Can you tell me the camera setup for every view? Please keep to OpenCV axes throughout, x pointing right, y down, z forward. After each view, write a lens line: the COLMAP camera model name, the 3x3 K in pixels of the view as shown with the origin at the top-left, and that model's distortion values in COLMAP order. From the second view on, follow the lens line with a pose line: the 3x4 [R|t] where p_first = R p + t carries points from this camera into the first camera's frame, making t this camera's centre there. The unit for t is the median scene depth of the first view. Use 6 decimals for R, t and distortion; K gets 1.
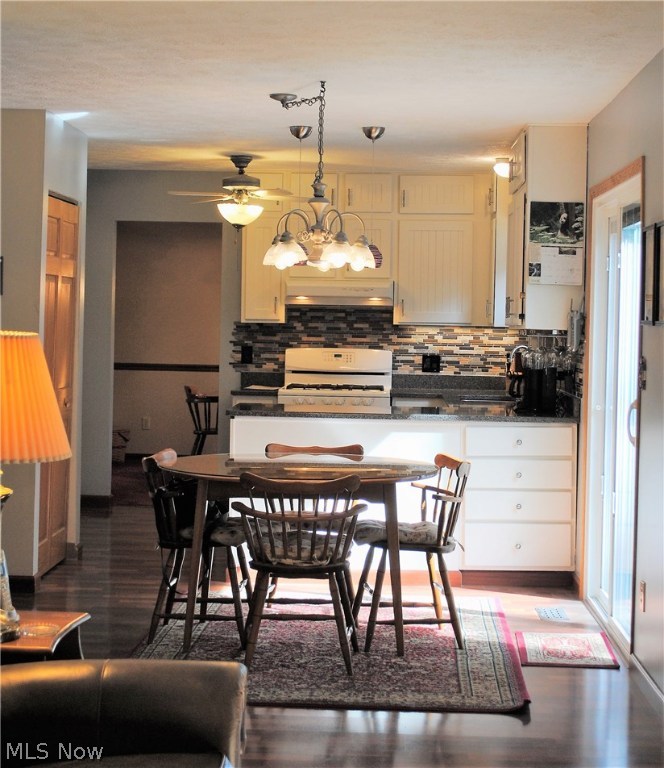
lens RADIAL K [[1530.1, 0, 332.1], [0, 1530.1, 341.6], [0, 0, 1]] dist [-0.020172, 0.324041]
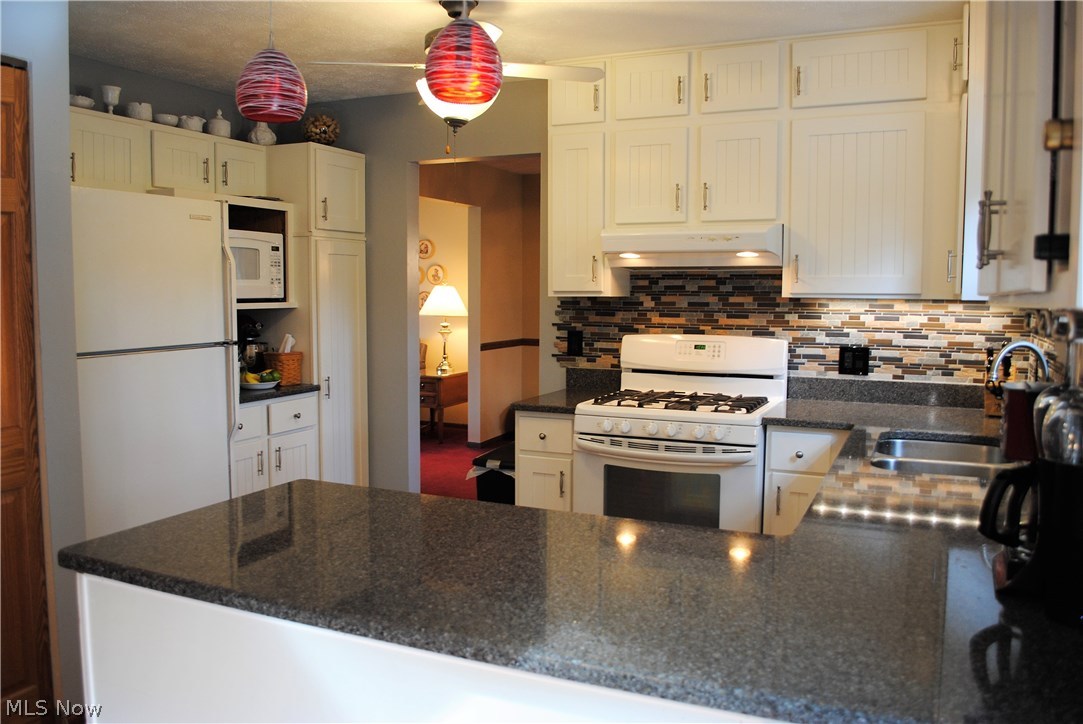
lens RADIAL K [[856.4, 0, 544.9], [0, 856.4, 365.6], [0, 0, 1]] dist [-0.076434, 0.000880]
pose [[0.928460, 0.018479, -0.370973, 0.078826], [0.005673, 0.997940, 0.063906, -0.006379], [0.371390, -0.061438, 0.926442, 0.663961]]
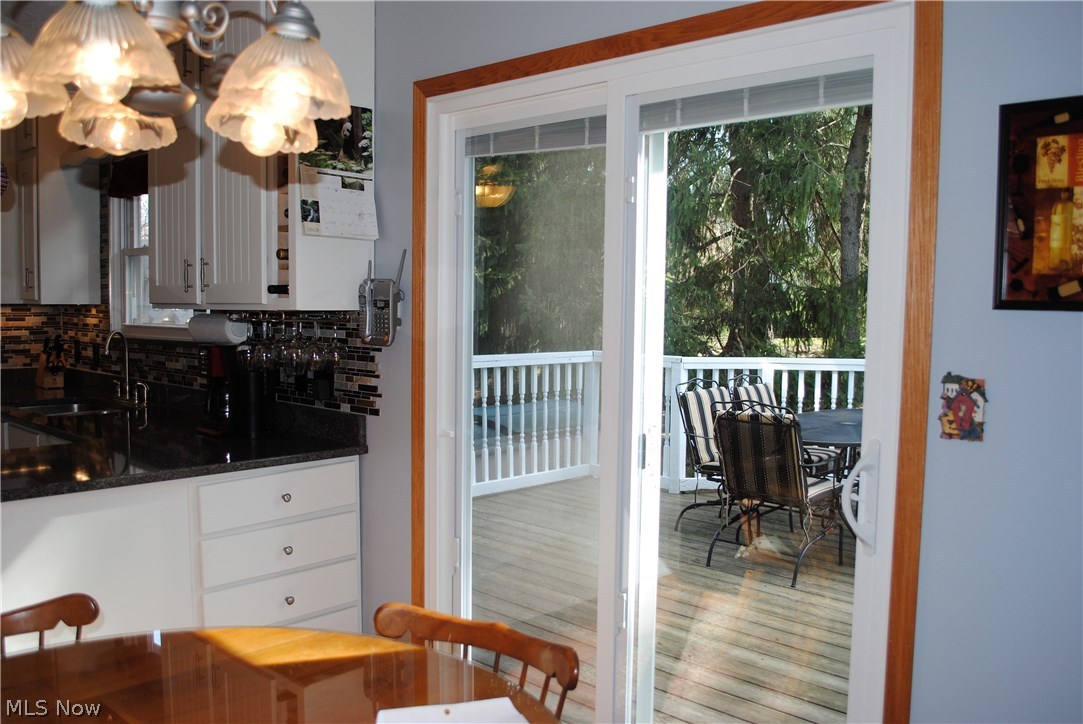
lens RADIAL K [[926.8, 0, 541.5], [0, 926.8, 362.0], [0, 0, 1]] dist [-0.003557, -0.120439]
pose [[0.667458, -0.063817, 0.741908, -0.060501], [0.016426, 0.997340, 0.071012, -0.009101], [-0.744467, -0.035211, 0.666731, 0.516142]]
